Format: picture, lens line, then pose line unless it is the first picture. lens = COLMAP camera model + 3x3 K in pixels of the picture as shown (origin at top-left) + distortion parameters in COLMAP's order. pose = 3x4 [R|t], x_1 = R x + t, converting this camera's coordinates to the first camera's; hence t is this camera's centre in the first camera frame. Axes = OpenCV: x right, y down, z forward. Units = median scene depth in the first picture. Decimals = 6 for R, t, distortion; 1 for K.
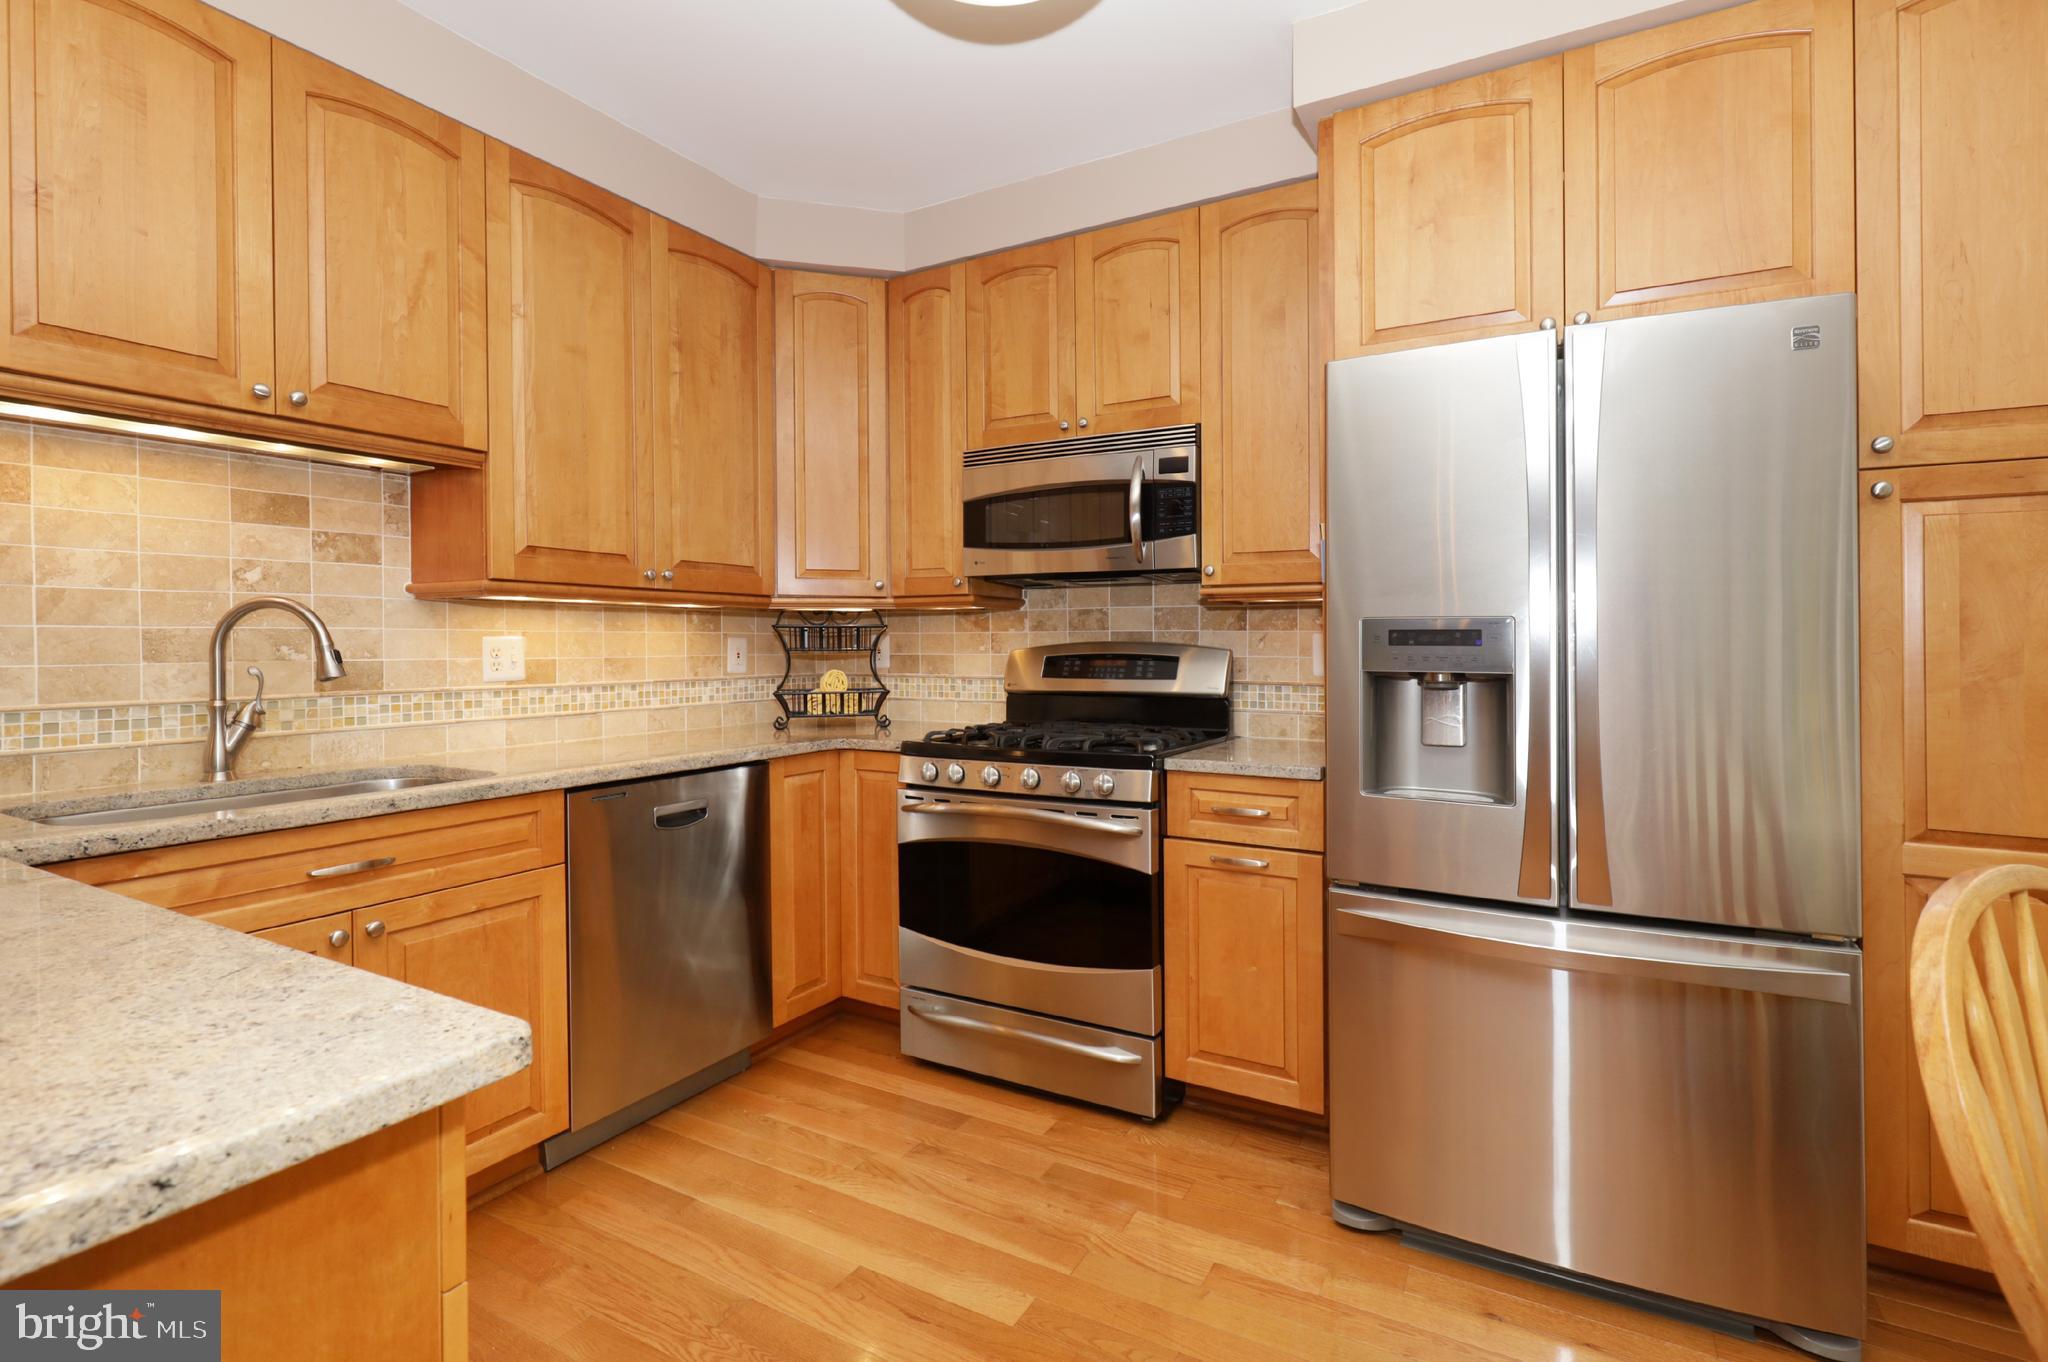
lens RADIAL K [[973.0, 0, 974.5], [0, 973.0, 636.7], [0, 0, 1]] dist [-0.001069, 0.000048]
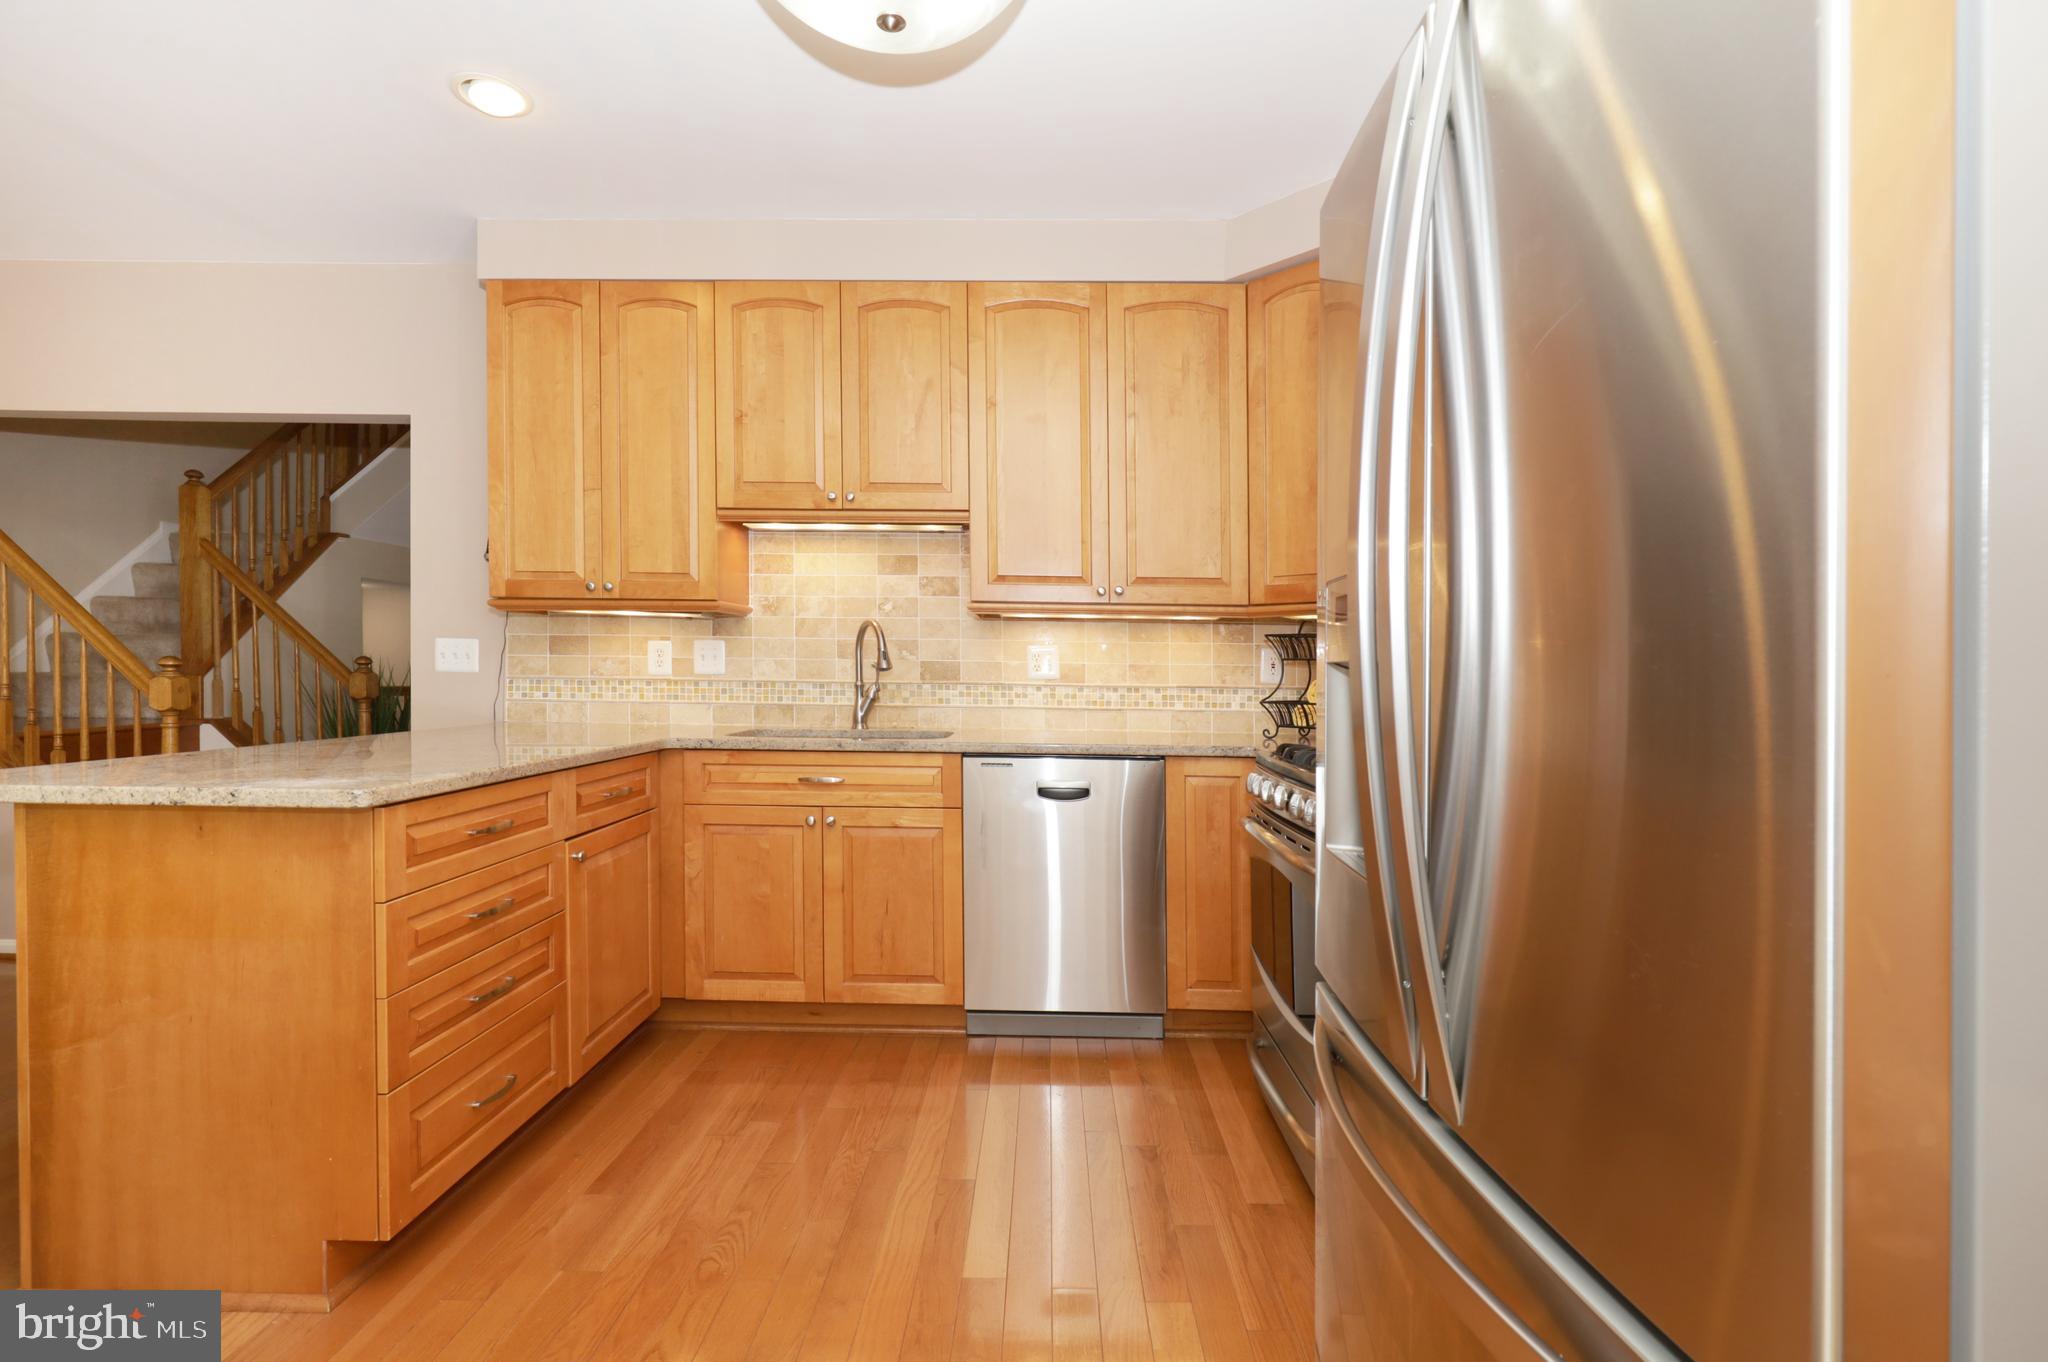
lens RADIAL K [[947.5, 0, 1024.0], [0, 947.5, 681.0], [0, 0, 1]] dist [-0.000856, 0.000043]
pose [[0.482638, 0.024959, -0.875464, 0.634242], [-0.010012, 0.999686, 0.022980, 0.018692], [0.875763, -0.002326, 0.482736, 0.360907]]
